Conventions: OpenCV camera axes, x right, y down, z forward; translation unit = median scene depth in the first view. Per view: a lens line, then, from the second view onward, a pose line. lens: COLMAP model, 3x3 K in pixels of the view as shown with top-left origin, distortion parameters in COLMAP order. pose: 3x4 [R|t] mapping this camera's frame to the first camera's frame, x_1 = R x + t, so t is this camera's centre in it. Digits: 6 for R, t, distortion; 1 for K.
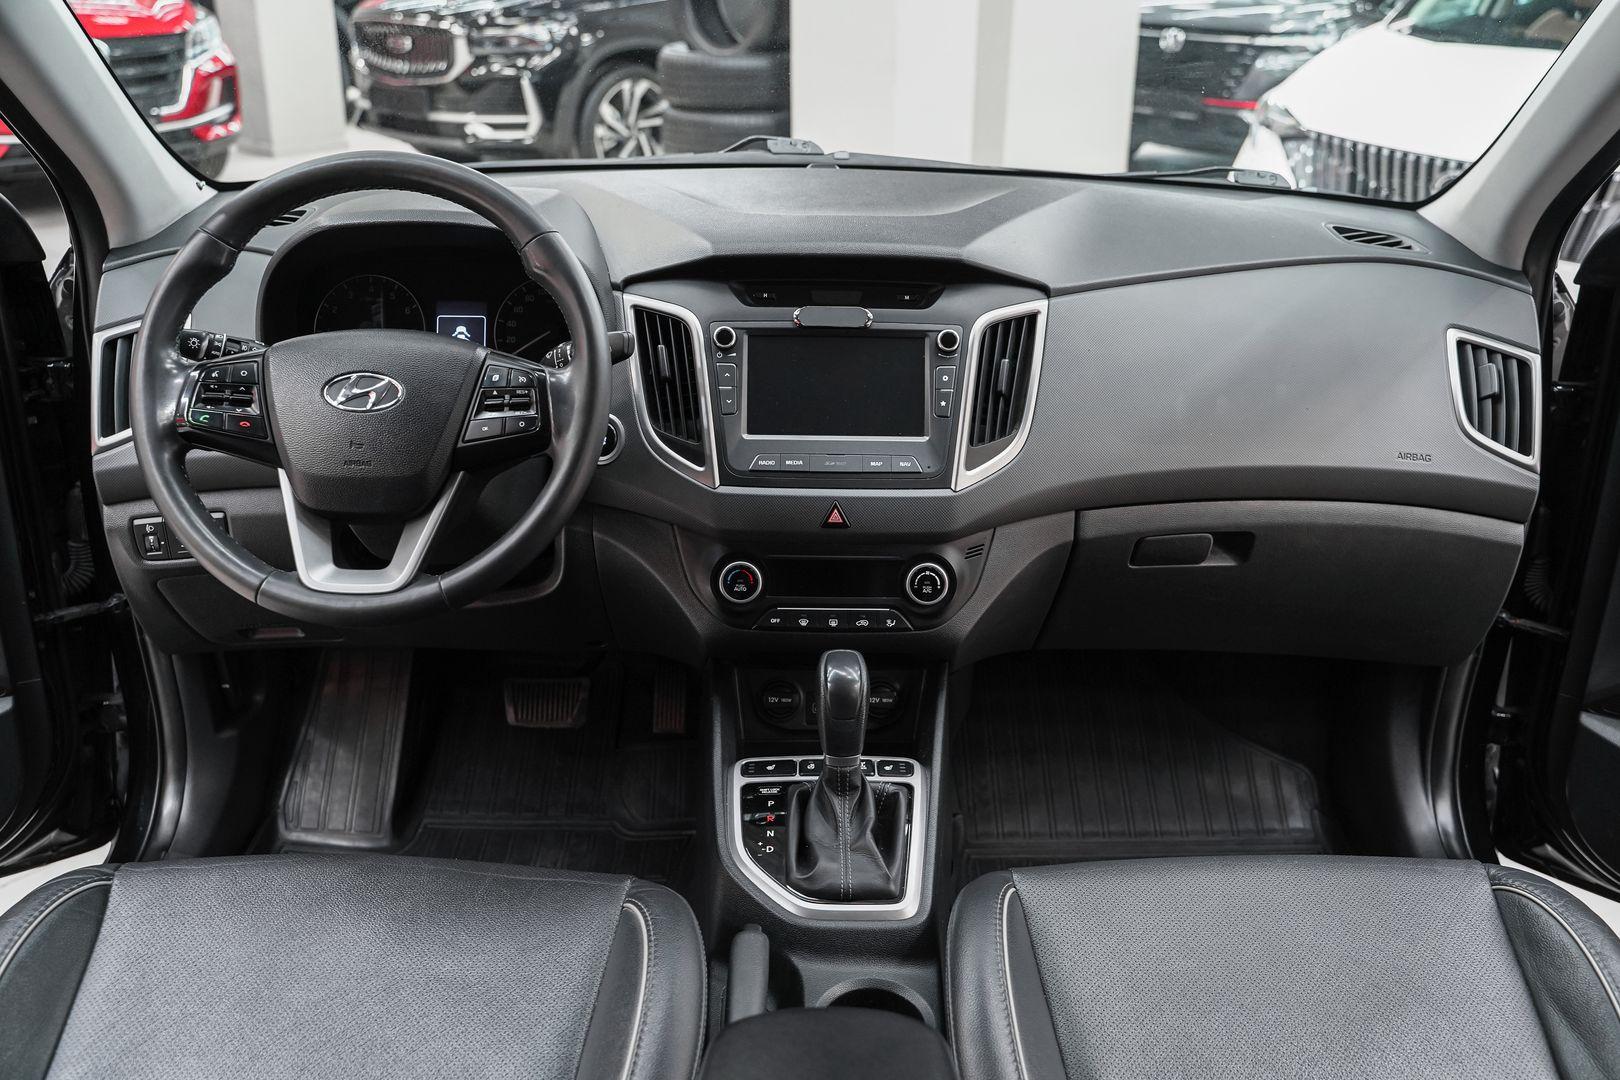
lens RADIAL K [[1327.8, 0, 810.0], [0, 1327.8, 540.0], [0, 0, 1]] dist [-0.116789, 0.096067]
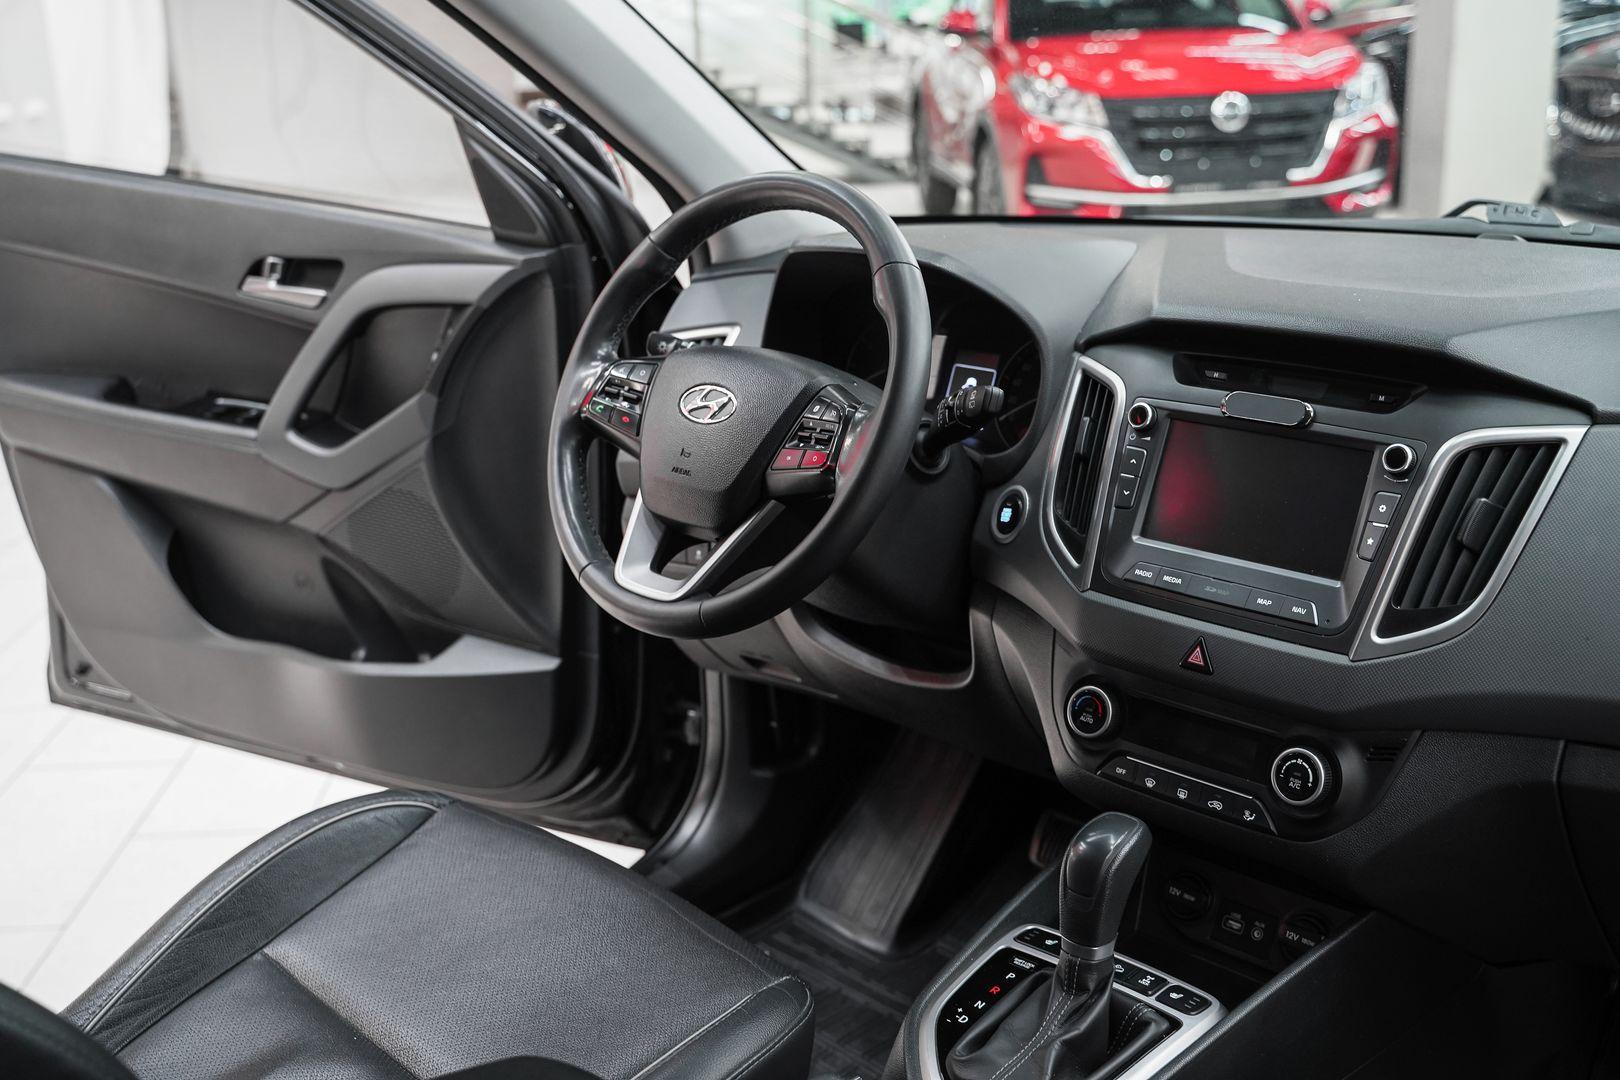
lens RADIAL K [[1680.3, 0, 810.0], [0, 1680.3, 540.0], [0, 0, 1]] dist [-0.013182, 0.005129]
pose [[0.702348, 0.173764, -0.690299, 0.519990], [-0.251538, 0.967769, -0.012318, -0.014275], [0.665910, 0.182288, 0.723419, 0.122361]]
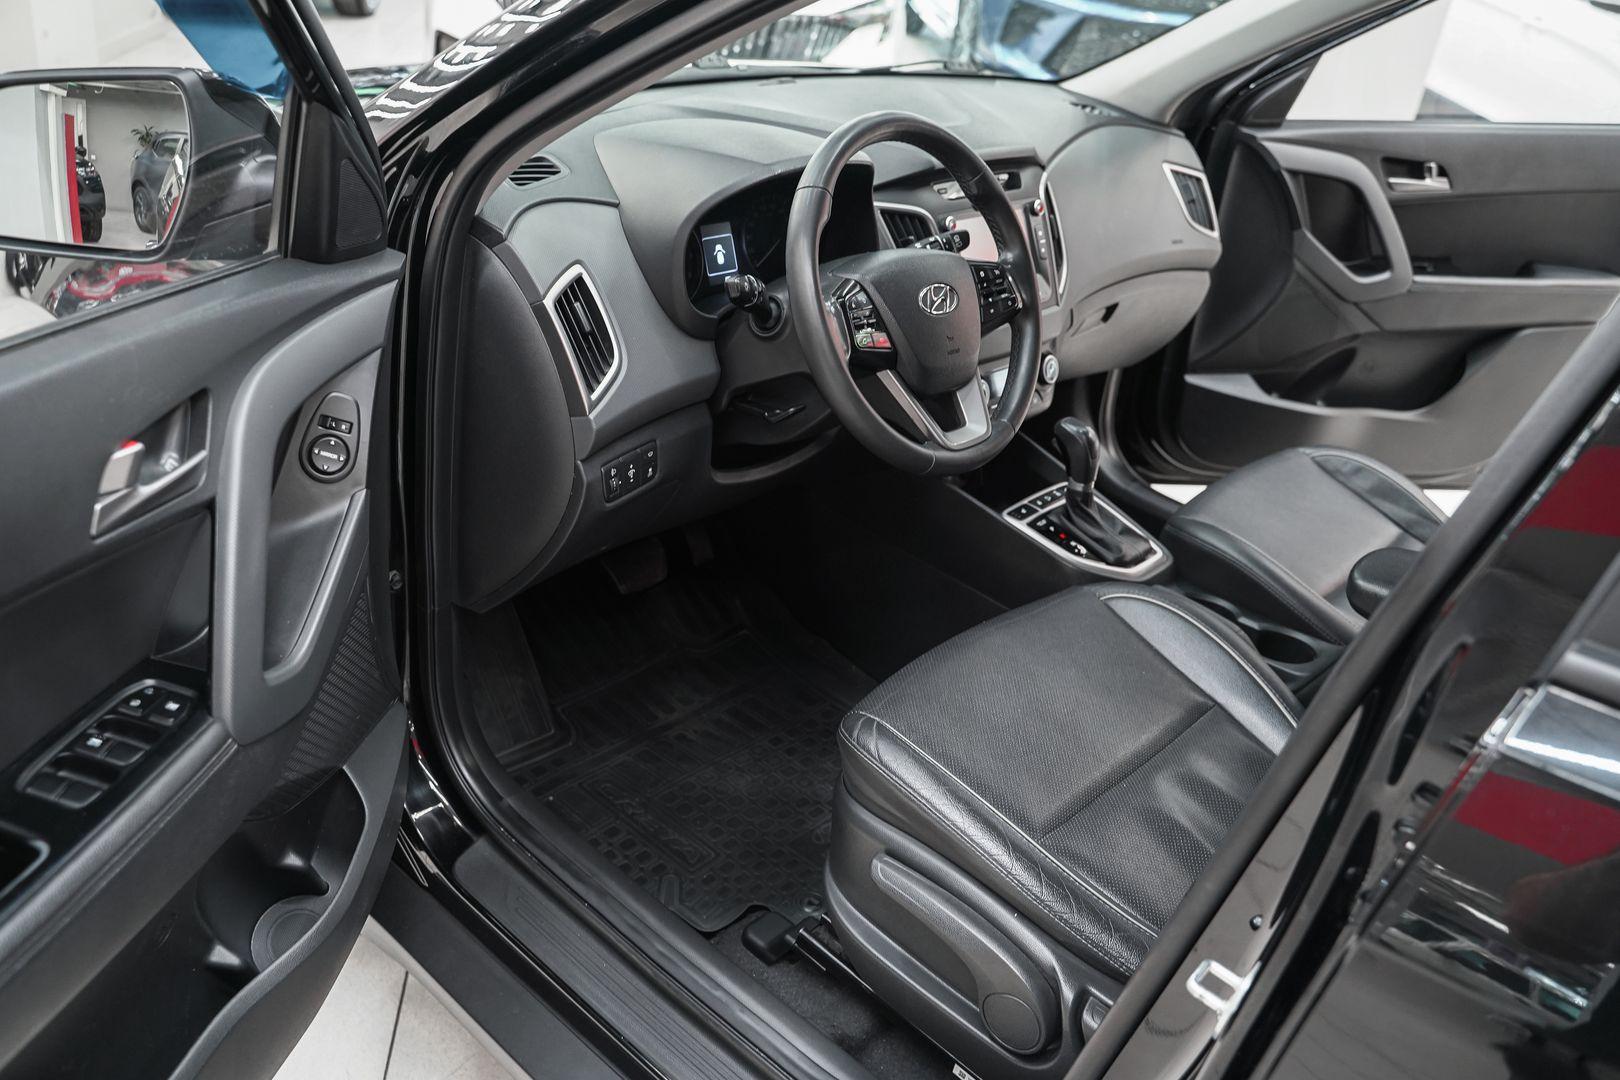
lens RADIAL K [[1345.8, 0, 779.0], [0, 1345.8, 533.8], [0, 0, 1]] dist [-0.123668, 0.116342]
pose [[0.688654, -0.288323, 0.665301, -1.210019], [0.198146, 0.957449, 0.209831, -0.171269], [-0.697491, -0.012674, 0.716481, 0.112299]]
